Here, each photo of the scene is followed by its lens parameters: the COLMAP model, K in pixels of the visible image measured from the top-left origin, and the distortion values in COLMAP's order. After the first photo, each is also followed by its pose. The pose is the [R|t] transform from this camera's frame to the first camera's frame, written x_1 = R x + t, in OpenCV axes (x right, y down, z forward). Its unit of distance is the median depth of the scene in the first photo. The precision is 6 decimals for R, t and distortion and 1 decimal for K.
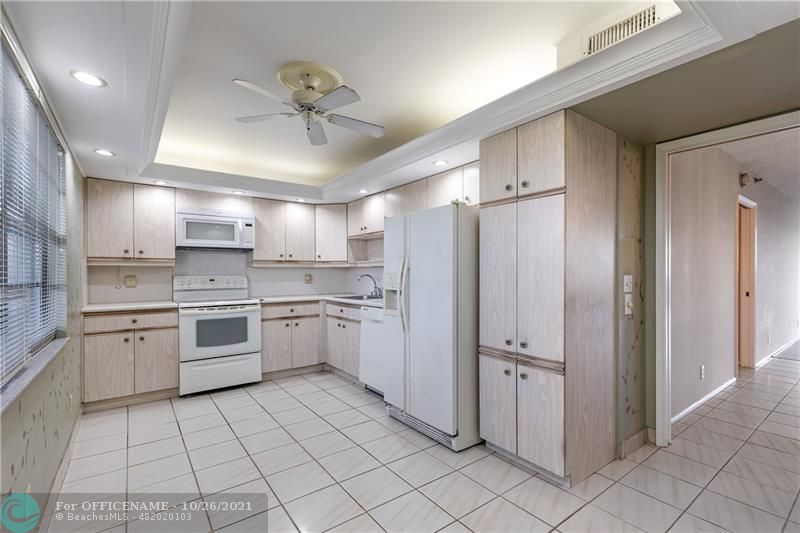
lens RADIAL K [[367.5, 0, 403.7], [0, 367.5, 271.5], [0, 0, 1]] dist [0.016678, -0.001880]
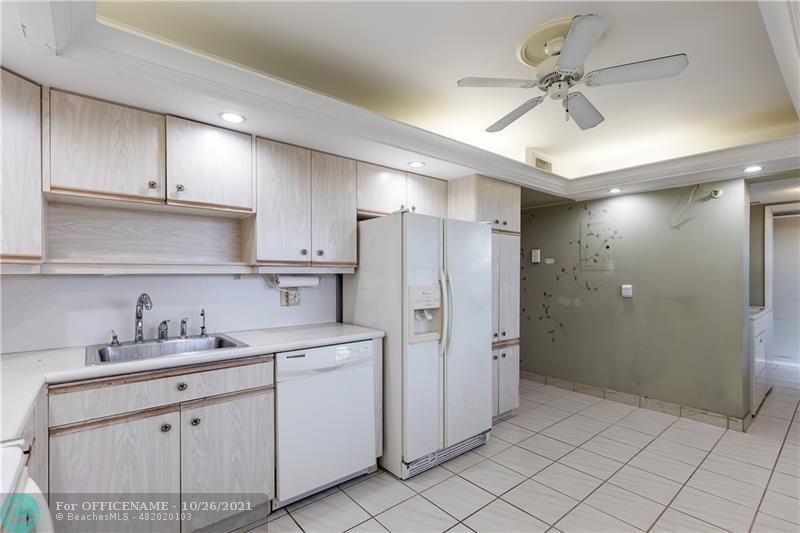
lens RADIAL K [[367.5, 0, 403.1], [0, 367.5, 272.4], [0, 0, 1]] dist [0.016678, -0.001880]
pose [[-0.051853, 0.006761, 0.998632, -0.798006], [-0.006521, 0.999953, -0.007108, -0.021068], [-0.998633, -0.006881, -0.051807, 1.068540]]
